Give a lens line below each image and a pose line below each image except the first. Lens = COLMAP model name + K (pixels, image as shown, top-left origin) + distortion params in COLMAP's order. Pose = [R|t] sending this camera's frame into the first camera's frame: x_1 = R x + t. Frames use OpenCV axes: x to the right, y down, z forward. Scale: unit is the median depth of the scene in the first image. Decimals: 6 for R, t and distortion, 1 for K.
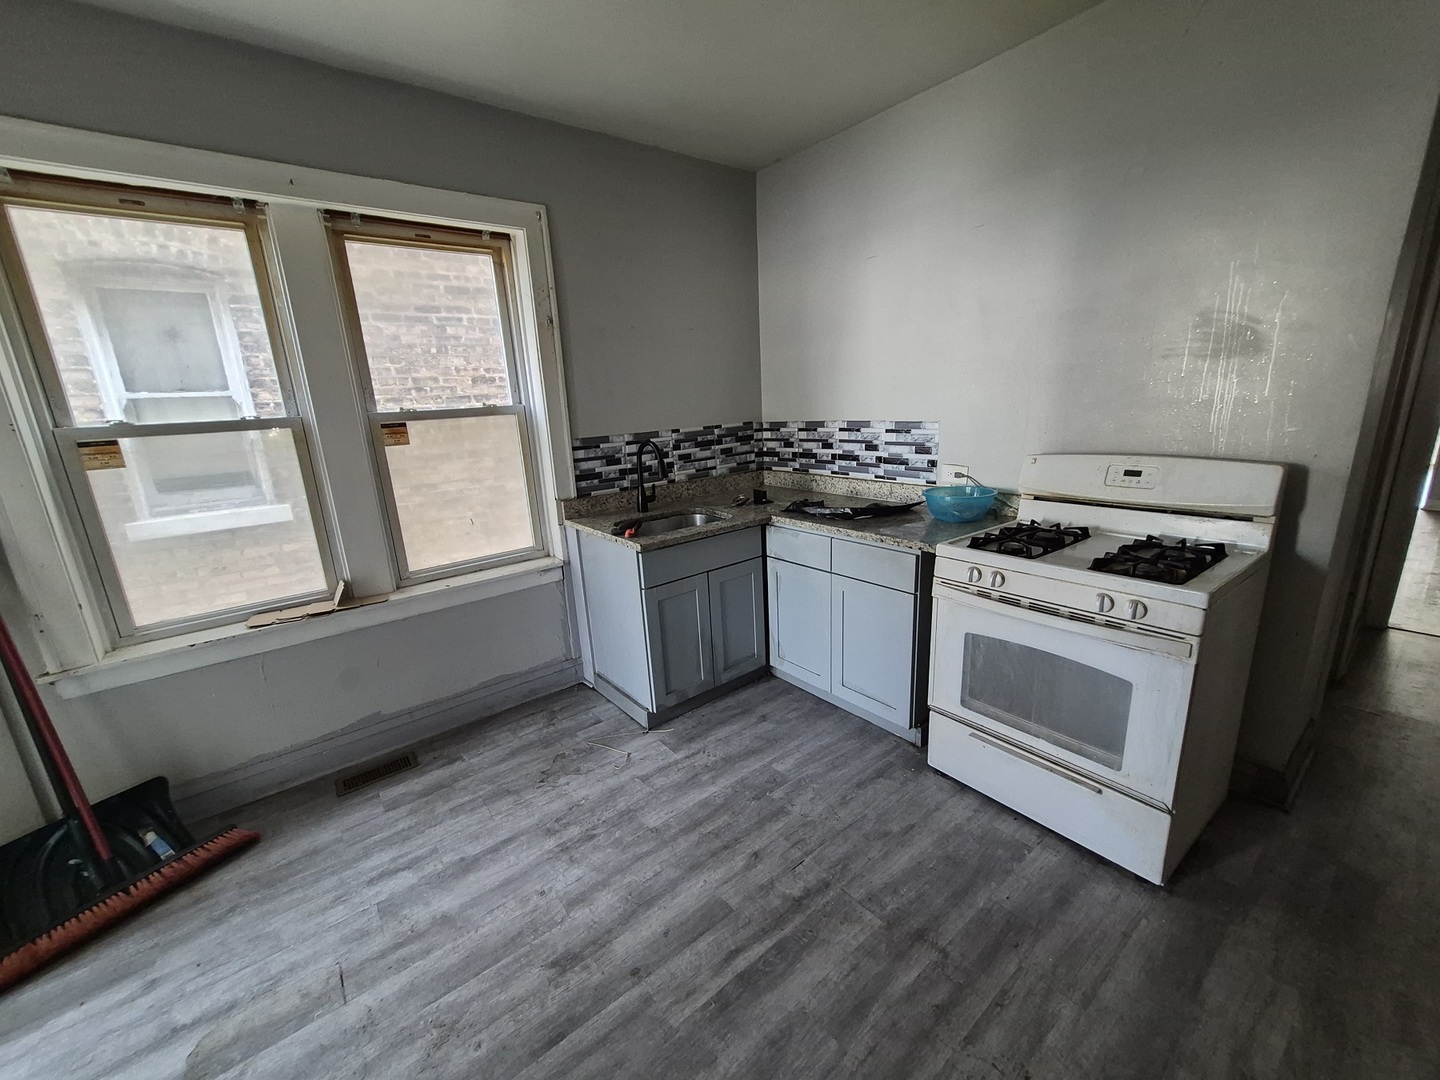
lens RADIAL K [[567.6, 0, 722.3], [0, 567.6, 543.7], [0, 0, 1]] dist [0.002341, -0.001332]
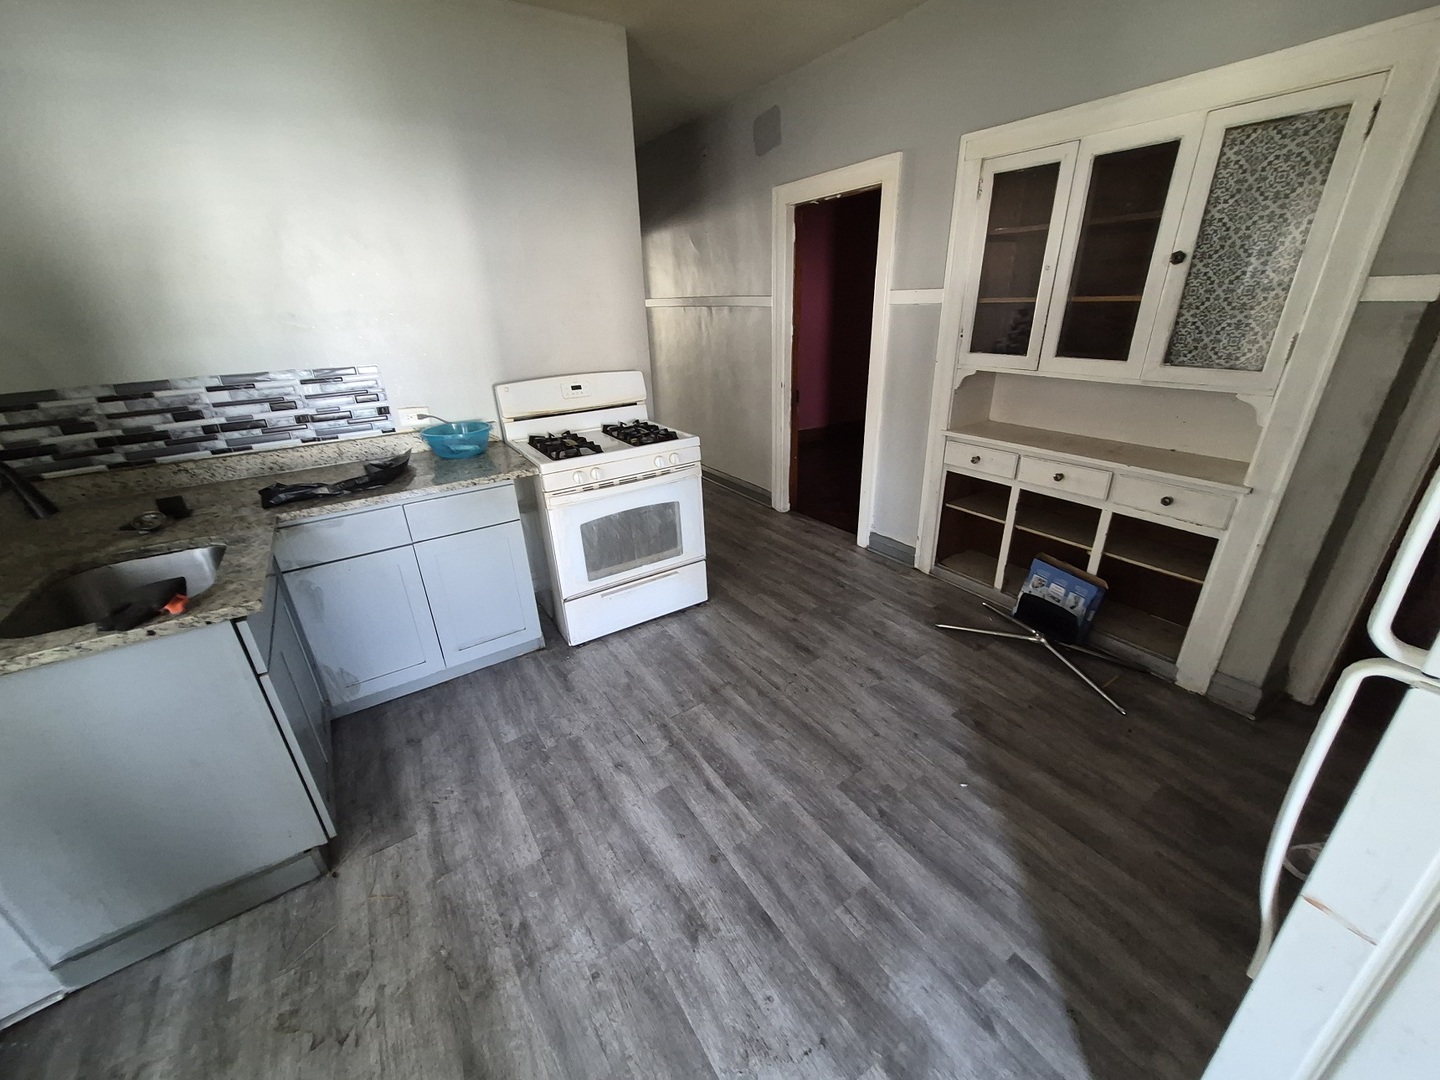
lens RADIAL K [[567.6, 0, 713.6], [0, 567.6, 543.6], [0, 0, 1]] dist [0.002341, -0.001332]
pose [[0.081533, -0.353391, 0.931916, -0.791461], [0.271139, 0.907629, 0.320459, -0.139557], [-0.959081, 0.226551, 0.169820, 0.540147]]
